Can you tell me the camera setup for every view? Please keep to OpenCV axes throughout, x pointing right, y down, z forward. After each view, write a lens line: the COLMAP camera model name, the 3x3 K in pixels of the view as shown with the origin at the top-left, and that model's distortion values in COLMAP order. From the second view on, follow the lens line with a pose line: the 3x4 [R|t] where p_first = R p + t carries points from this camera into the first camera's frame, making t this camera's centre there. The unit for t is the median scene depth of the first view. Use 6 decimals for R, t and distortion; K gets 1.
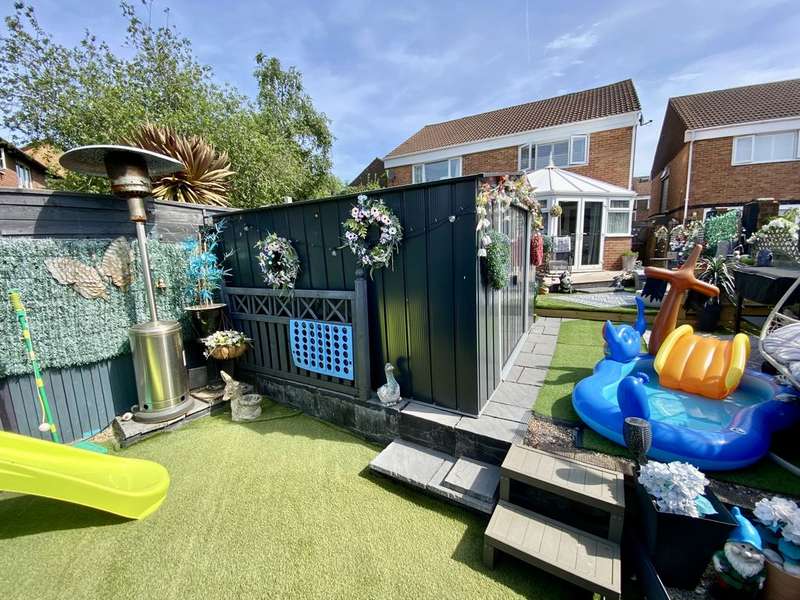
lens RADIAL K [[327.3, 0, 399.0], [0, 327.3, 302.2], [0, 0, 1]] dist [0.020903, -0.020554]
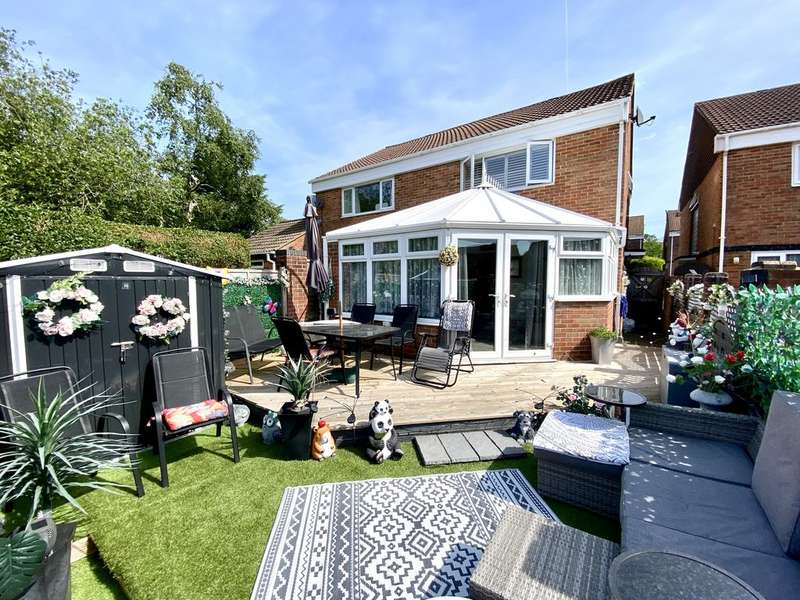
lens RADIAL K [[324.6, 0, 399.7], [0, 324.6, 301.8], [0, 0, 1]] dist [0.021174, -0.021816]
pose [[0.994064, 0.034991, -0.103020, 0.324858], [-0.044120, 0.995168, -0.087717, -0.106141], [0.099452, 0.091742, 0.990804, 0.324873]]
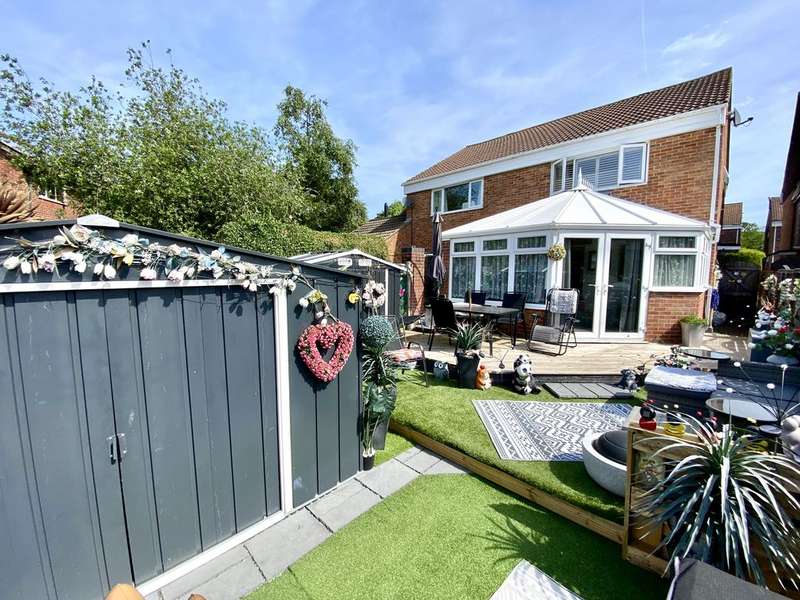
lens RADIAL K [[327.3, 0, 399.0], [0, 327.3, 302.2], [0, 0, 1]] dist [0.020903, -0.020554]
pose [[0.962994, 0.060057, -0.262745, 0.248536], [-0.076224, 0.995746, -0.051766, -0.081703], [0.258518, 0.069877, 0.963476, 0.187629]]
